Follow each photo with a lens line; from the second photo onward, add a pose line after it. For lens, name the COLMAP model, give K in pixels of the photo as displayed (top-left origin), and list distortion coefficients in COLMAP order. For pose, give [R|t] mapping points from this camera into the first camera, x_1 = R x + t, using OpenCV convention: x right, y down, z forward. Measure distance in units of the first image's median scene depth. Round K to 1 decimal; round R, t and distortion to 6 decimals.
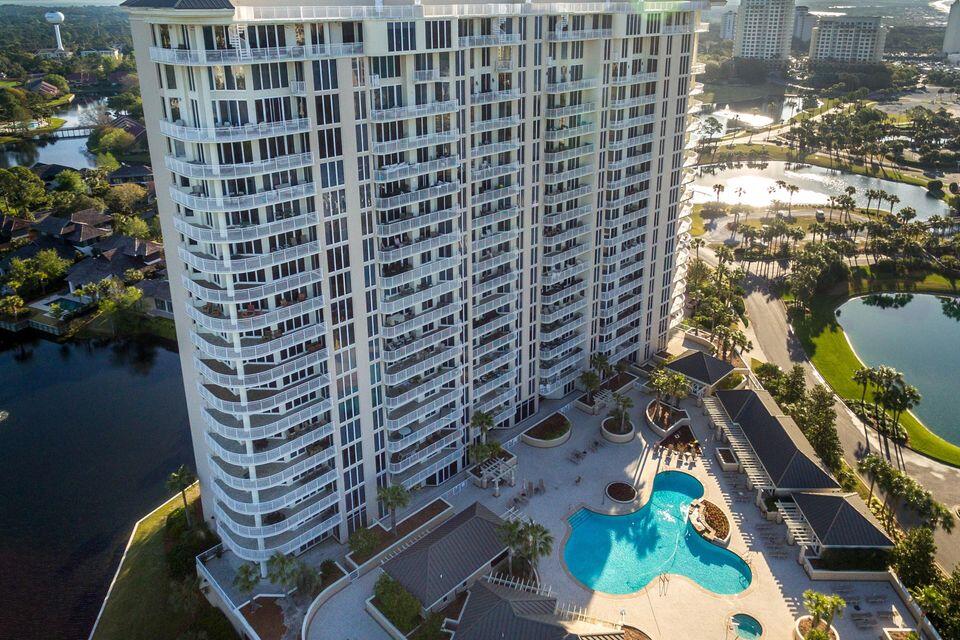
lens RADIAL K [[689.4, 0, 493.8], [0, 689.4, 237.5], [0, 0, 1]] dist [0.002277, 0.000007]
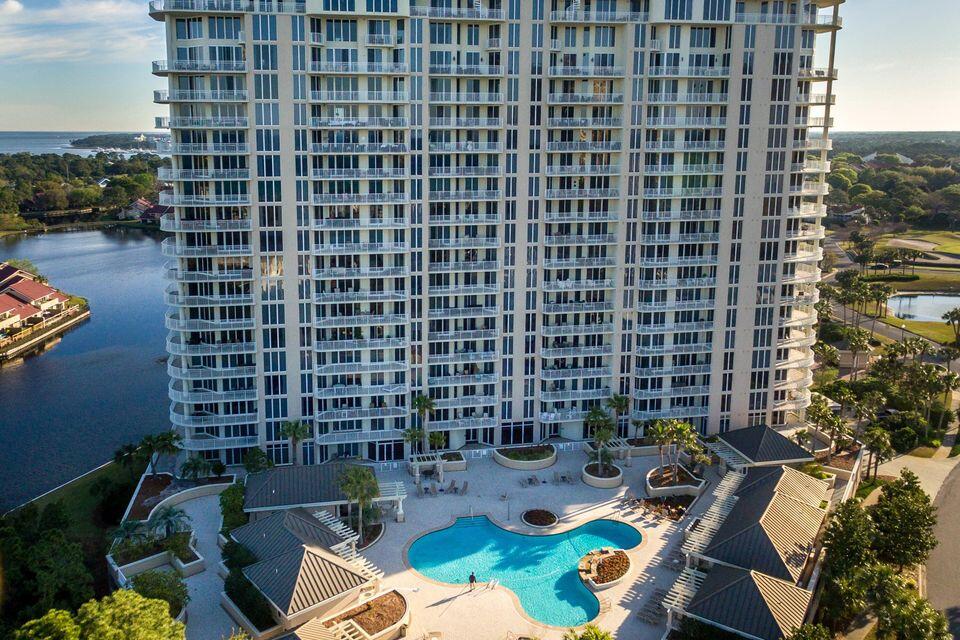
lens RADIAL K [[783.4, 0, 457.3], [0, 783.4, 262.4], [0, 0, 1]] dist [0.003877, 0.002249]
pose [[0.828278, 0.087748, -0.553405, 0.670861], [-0.180314, 0.976865, -0.114984, 0.211087], [0.530512, 0.195025, 0.824938, 0.099633]]
